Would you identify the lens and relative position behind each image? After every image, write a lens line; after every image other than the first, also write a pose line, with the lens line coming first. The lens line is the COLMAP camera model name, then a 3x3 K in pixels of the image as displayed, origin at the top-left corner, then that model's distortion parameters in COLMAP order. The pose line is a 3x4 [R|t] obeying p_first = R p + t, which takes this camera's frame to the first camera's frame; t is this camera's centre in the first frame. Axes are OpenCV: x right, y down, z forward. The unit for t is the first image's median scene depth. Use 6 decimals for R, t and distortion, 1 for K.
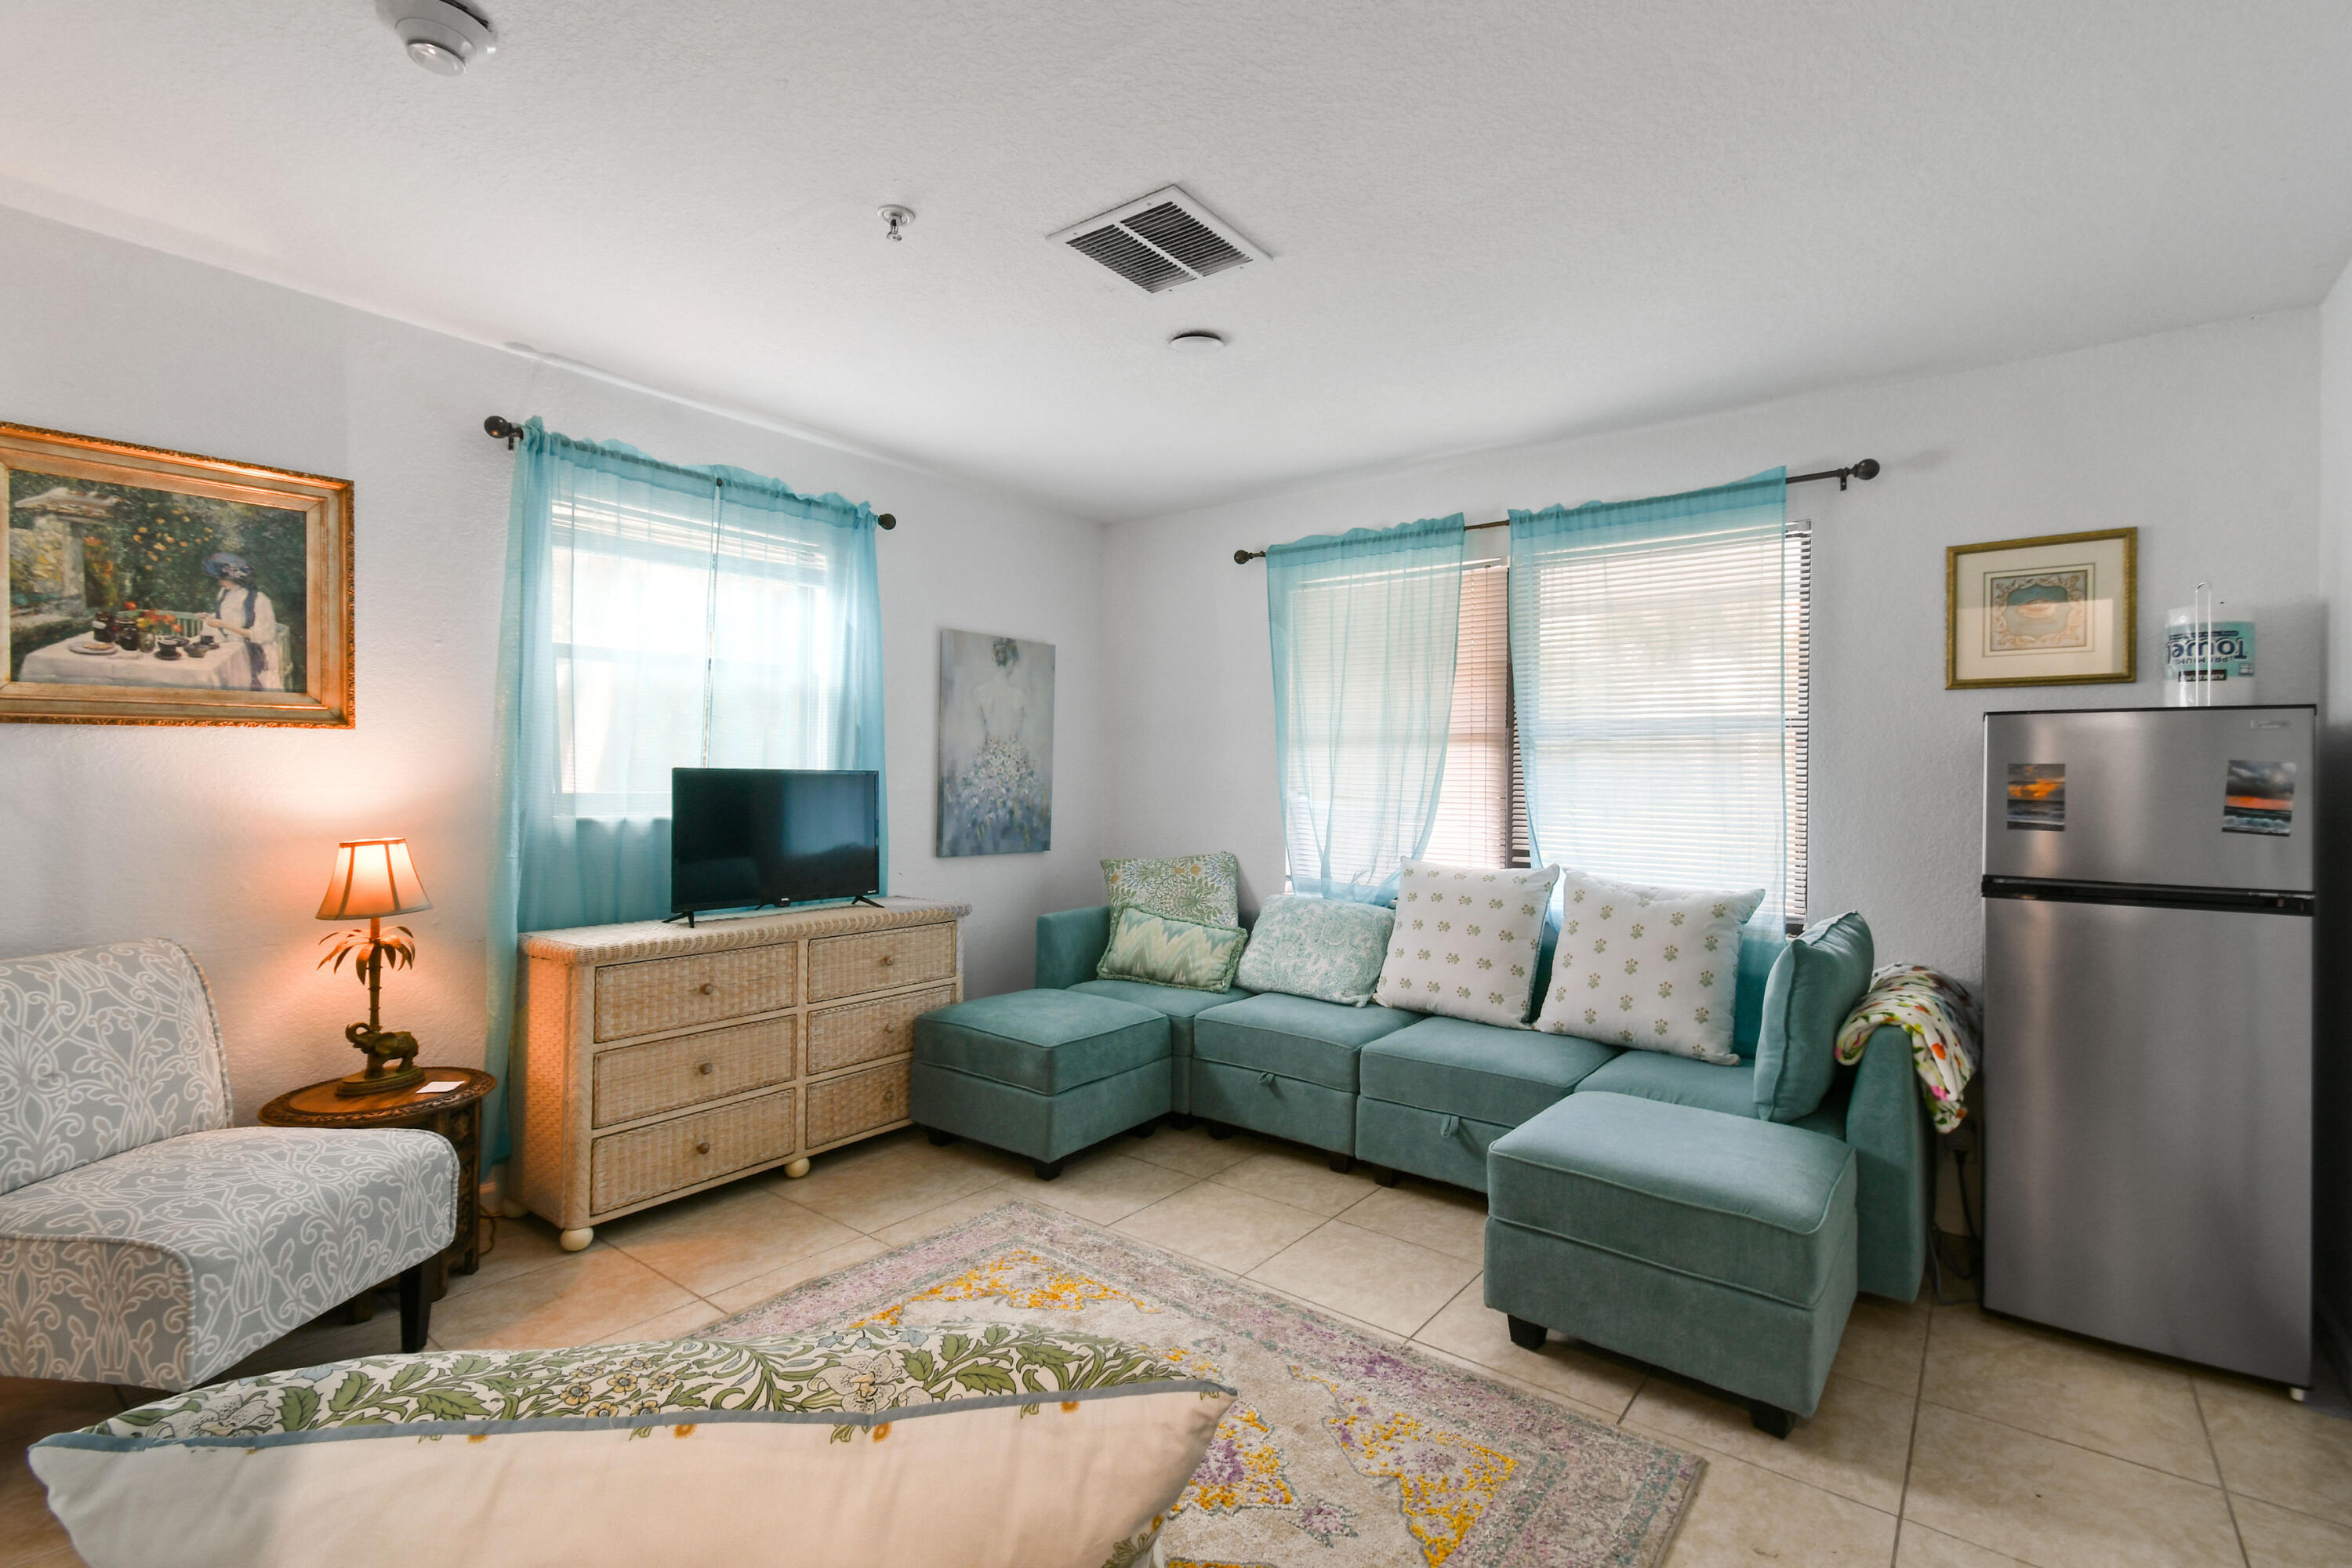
lens RADIAL K [[1067.6, 0, 1182.1], [0, 1067.6, 769.7], [0, 0, 1]] dist [0.000159, -0.000708]
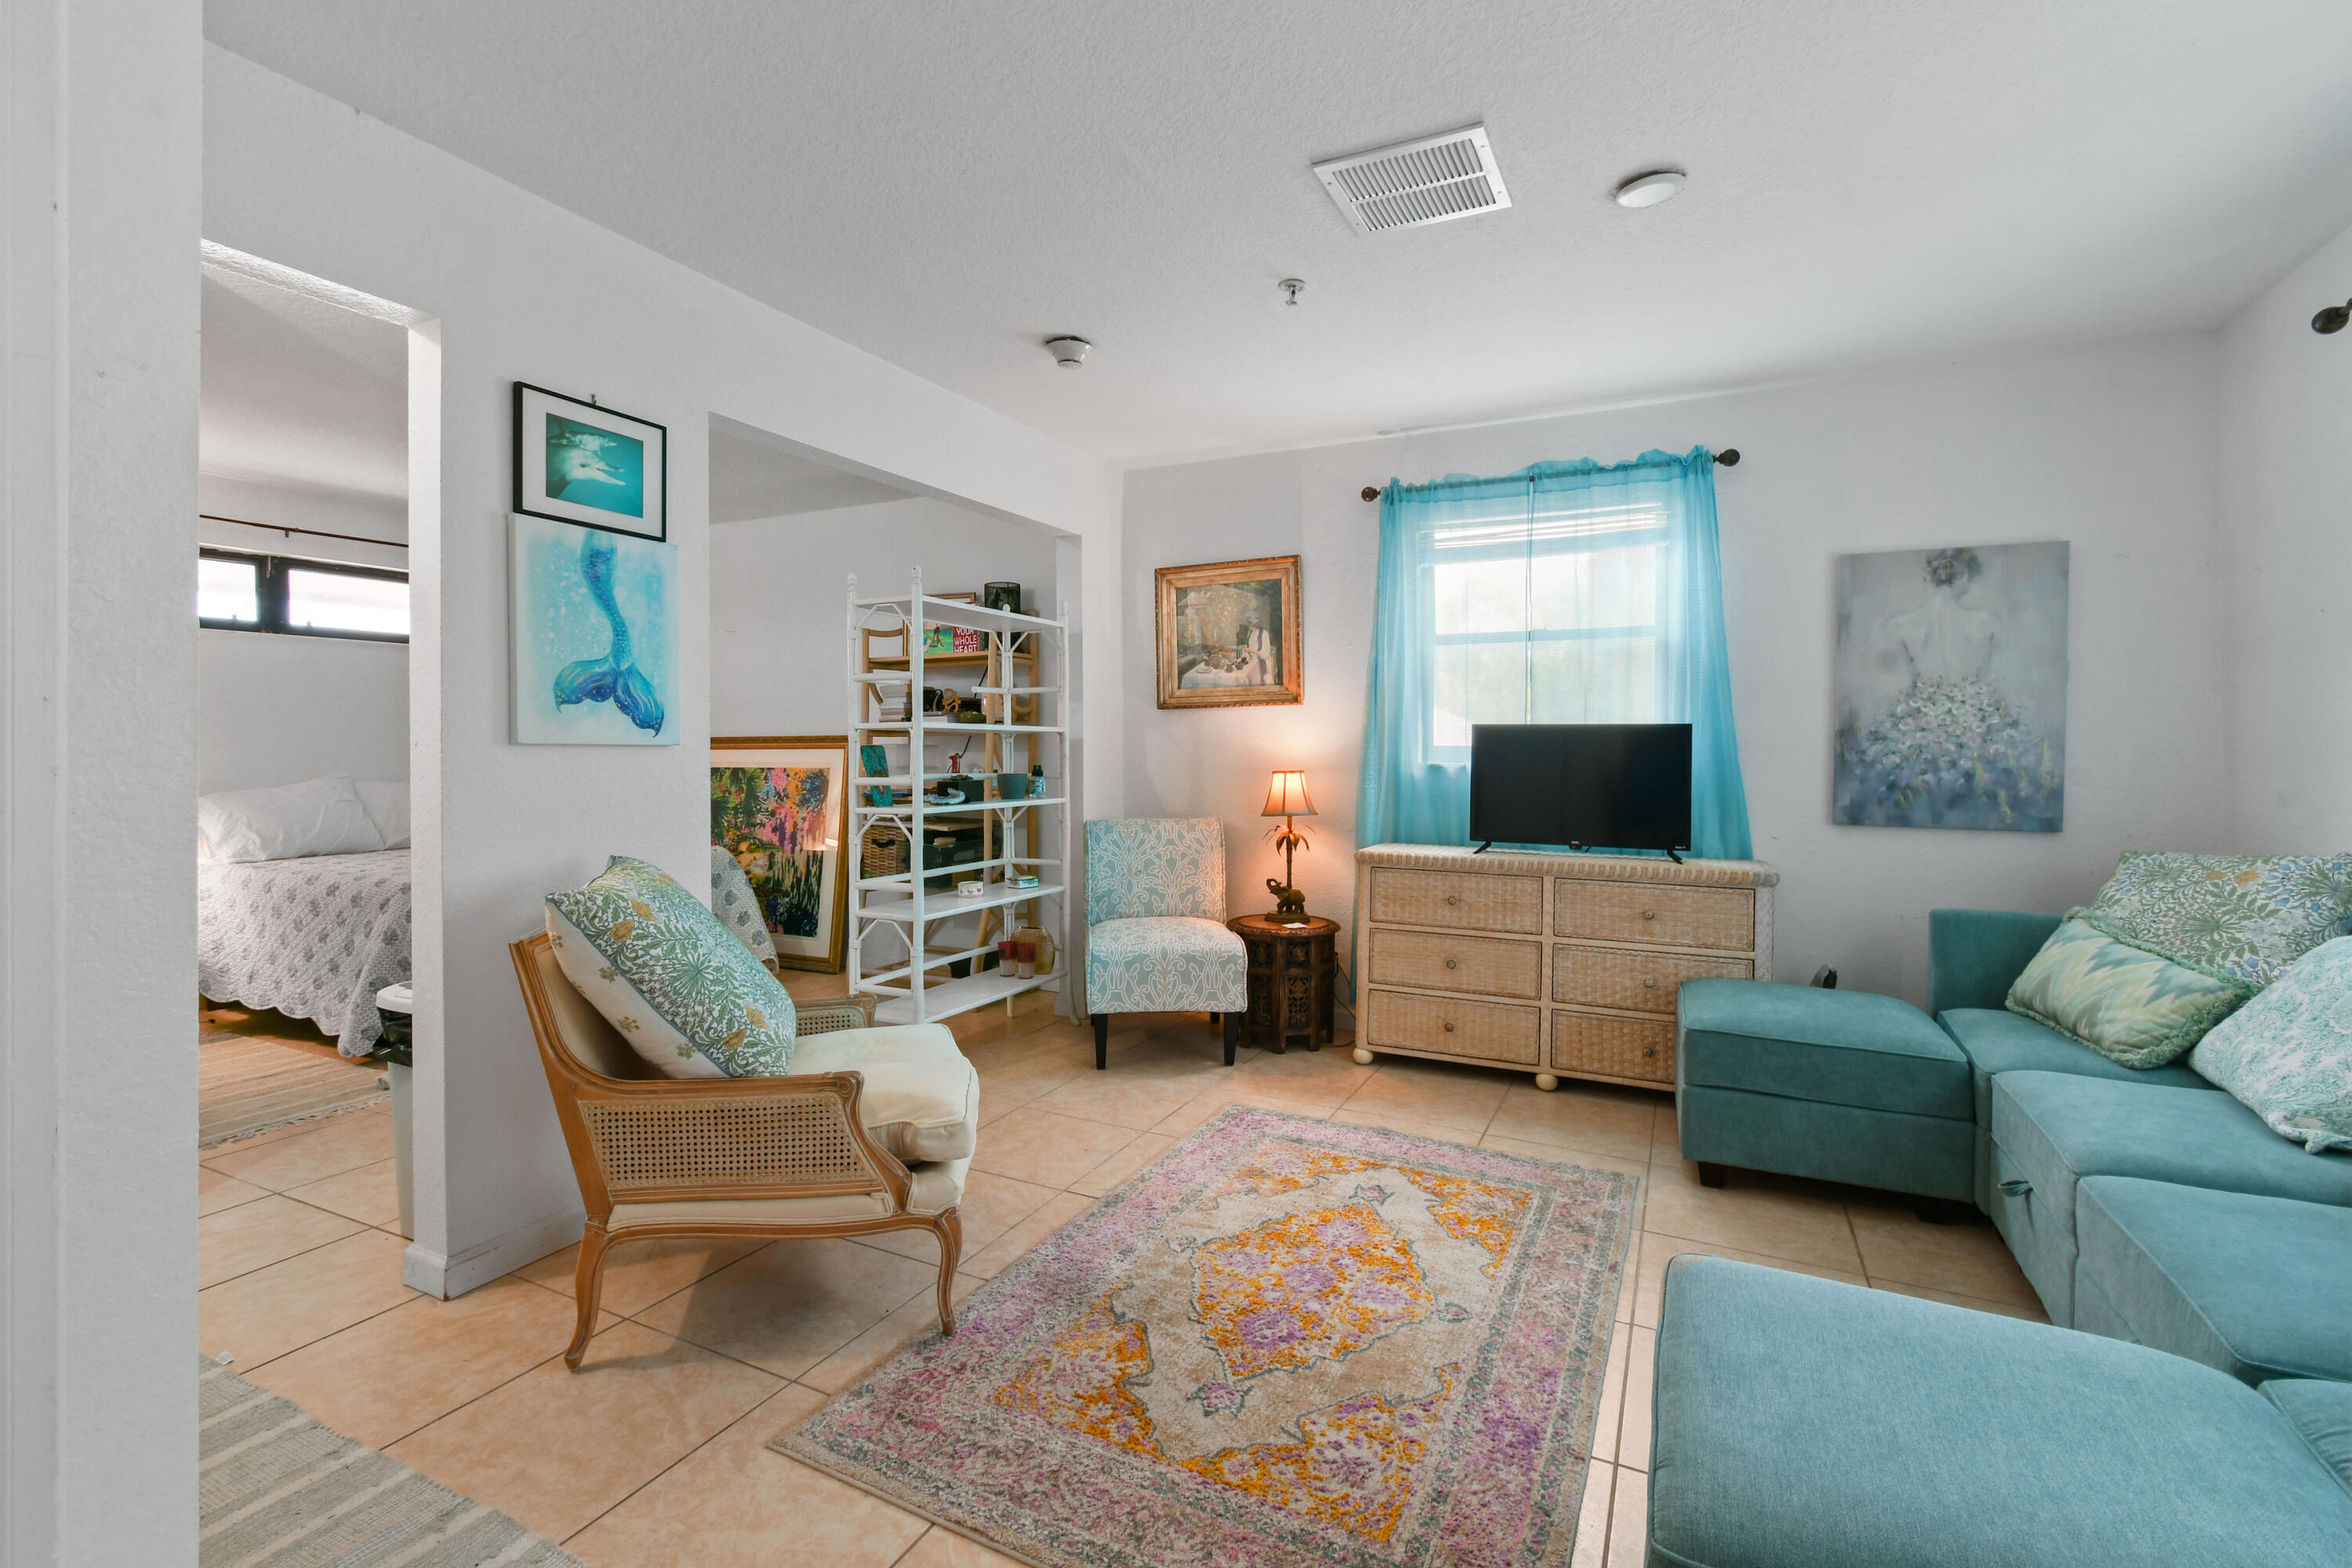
lens RADIAL K [[1048.2, 0, 1176.9], [0, 1048.2, 751.7], [0, 0, 1]] dist [0.000392, -0.000644]
pose [[0.186427, -0.004273, -0.982460, 0.662558], [0.003207, 0.999988, -0.003741, 0.033956], [0.982464, -0.002453, 0.186438, 0.434940]]
